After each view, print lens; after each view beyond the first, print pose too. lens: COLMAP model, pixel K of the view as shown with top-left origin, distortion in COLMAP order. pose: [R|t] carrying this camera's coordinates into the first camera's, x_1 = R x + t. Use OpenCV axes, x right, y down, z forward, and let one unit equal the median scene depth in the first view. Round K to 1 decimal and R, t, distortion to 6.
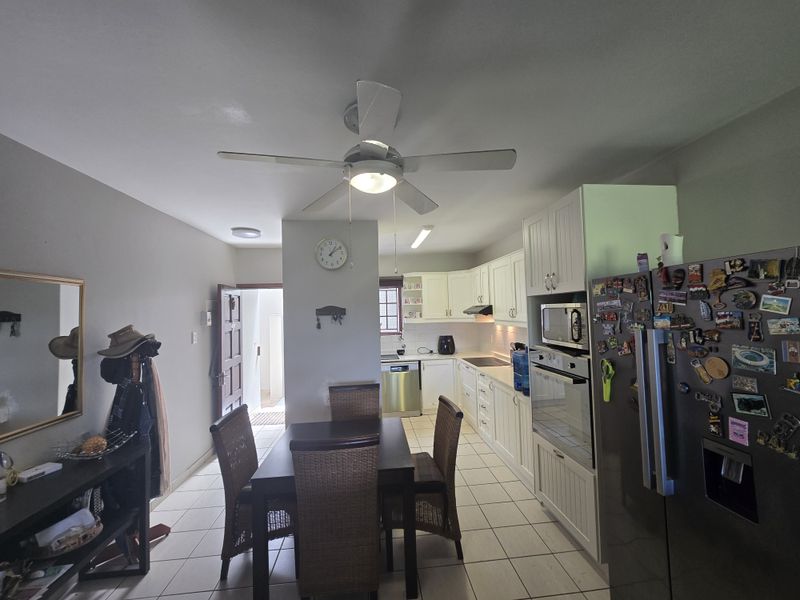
lens RADIAL K [[331.0, 0, 402.7], [0, 331.0, 301.1], [0, 0, 1]] dist [-0.006362, 0.004134]
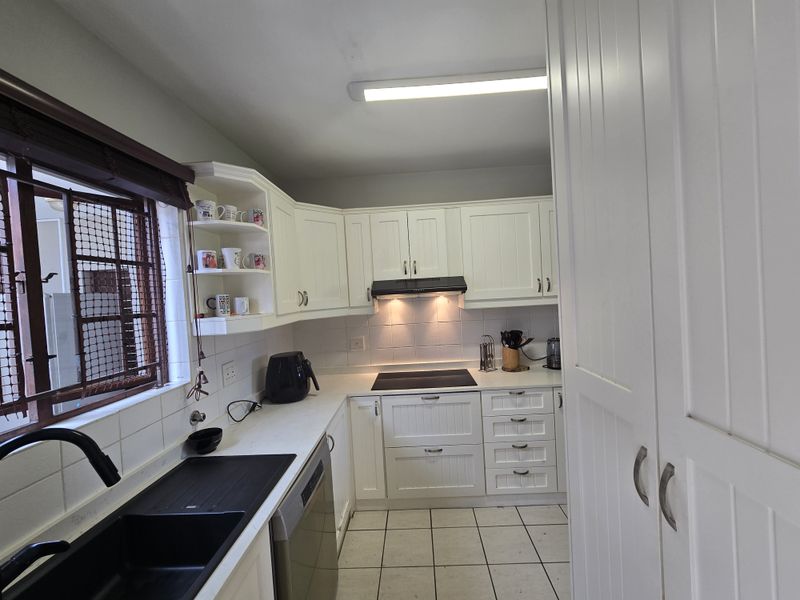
lens RADIAL K [[331.0, 0, 402.7], [0, 331.0, 301.1], [0, 0, 1]] dist [-0.006362, 0.004134]
pose [[0.137649, -0.005435, 0.990466, -0.269718], [0.026482, 0.999648, 0.001805, 0.043044], [-0.990127, 0.025981, 0.137745, 0.845905]]
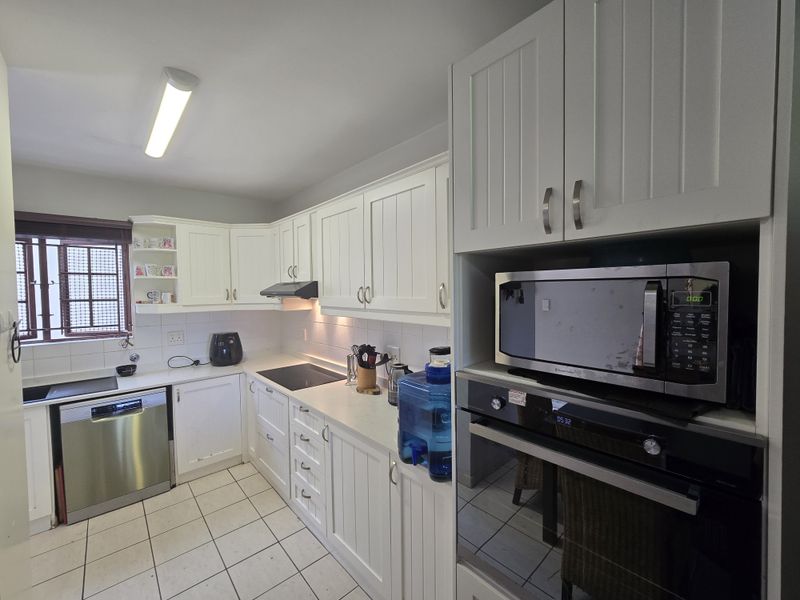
lens RADIAL K [[331.0, 0, 402.7], [0, 331.0, 301.1], [0, 0, 1]] dist [-0.006362, 0.004134]
pose [[0.806575, 0.000181, 0.591132, 0.039632], [-0.028157, 0.998877, 0.038113, 0.016849], [-0.590461, -0.047386, 0.805674, 0.365644]]
